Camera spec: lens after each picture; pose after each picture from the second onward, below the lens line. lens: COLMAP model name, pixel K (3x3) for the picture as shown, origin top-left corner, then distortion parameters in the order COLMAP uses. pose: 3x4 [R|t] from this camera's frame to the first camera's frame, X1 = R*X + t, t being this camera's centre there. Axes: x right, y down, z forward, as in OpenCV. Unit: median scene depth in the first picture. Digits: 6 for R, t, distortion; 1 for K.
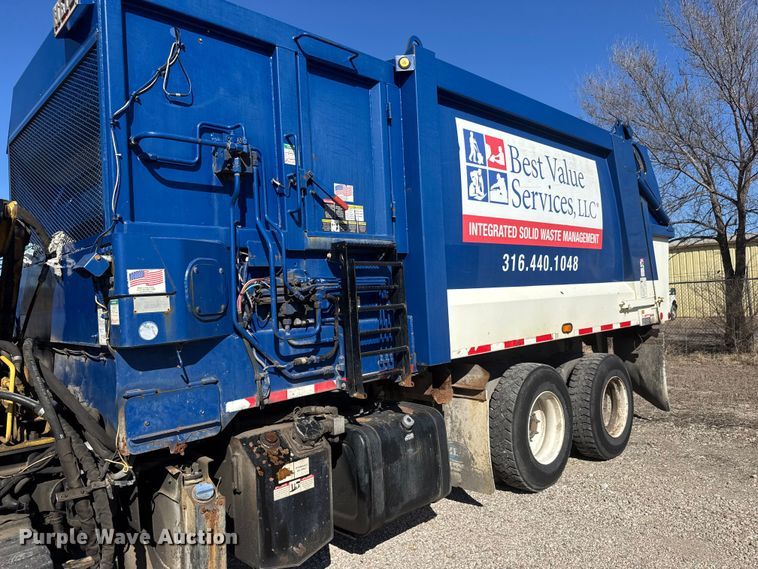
lens RADIAL K [[522.8, 0, 355.8], [0, 522.8, 290.5], [0, 0, 1]] dist [0.155008, -0.317659]
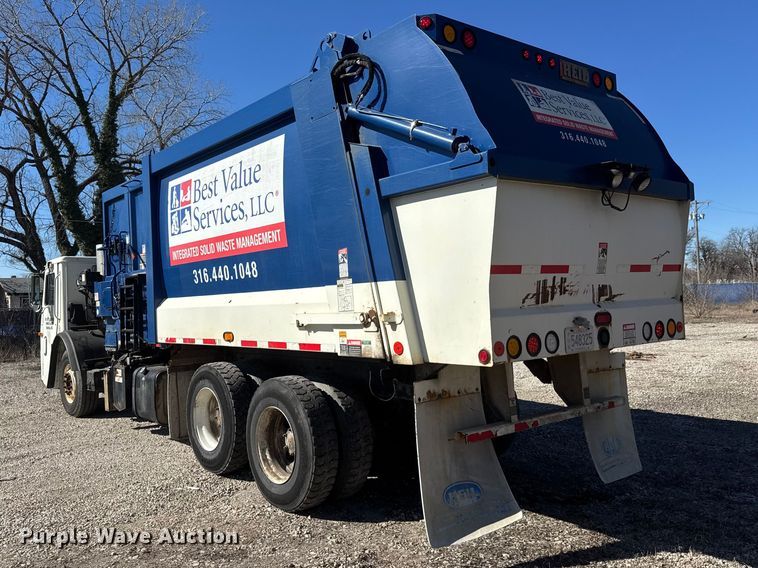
lens RADIAL K [[588.4, 0, 379.0], [0, 588.4, 284.0], [0, 0, 1]] dist [0.067866, -0.142287]
pose [[0.006103, 0.024364, -0.999685, 1.724891], [0.054868, 0.998189, 0.024663, -0.047002], [0.998475, -0.055001, 0.004755, 1.455662]]
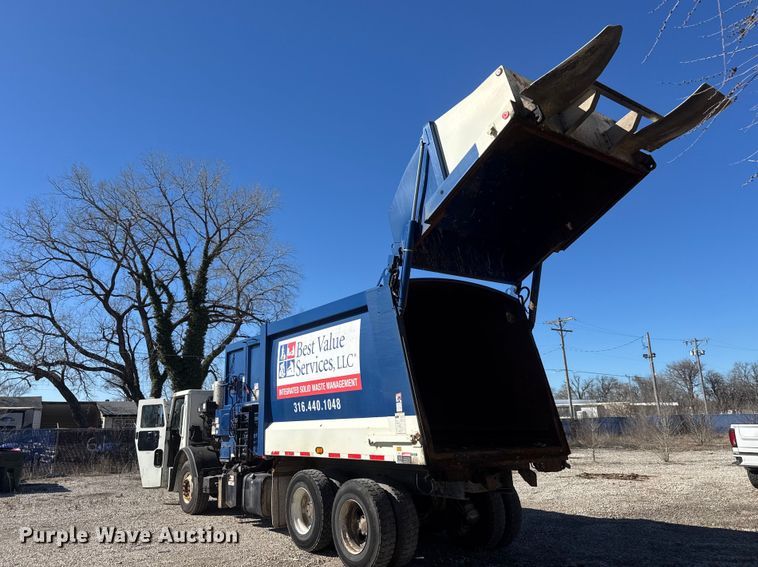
lens RADIAL K [[522.8, 0, 355.8], [0, 522.8, 289.5], [0, 0, 1]] dist [0.155008, -0.317659]
pose [[-0.108037, -0.197031, -0.974426, 2.188613], [0.043713, 0.978274, -0.202655, -0.075077], [0.993185, -0.064489, -0.097077, 1.444803]]
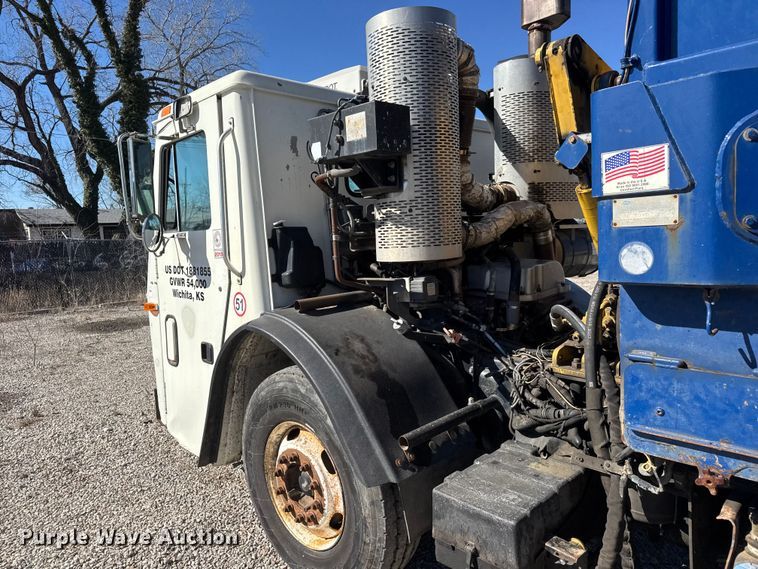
lens RADIAL K [[529.6, 0, 394.5], [0, 529.6, 284.3], [0, 0, 1]] dist [-0.004130, -0.003594]
pose [[0.053959, 0.148070, -0.987504, 0.087286], [0.052683, 0.987145, 0.150895, 0.002096], [0.997152, -0.060167, 0.045464, 0.385893]]
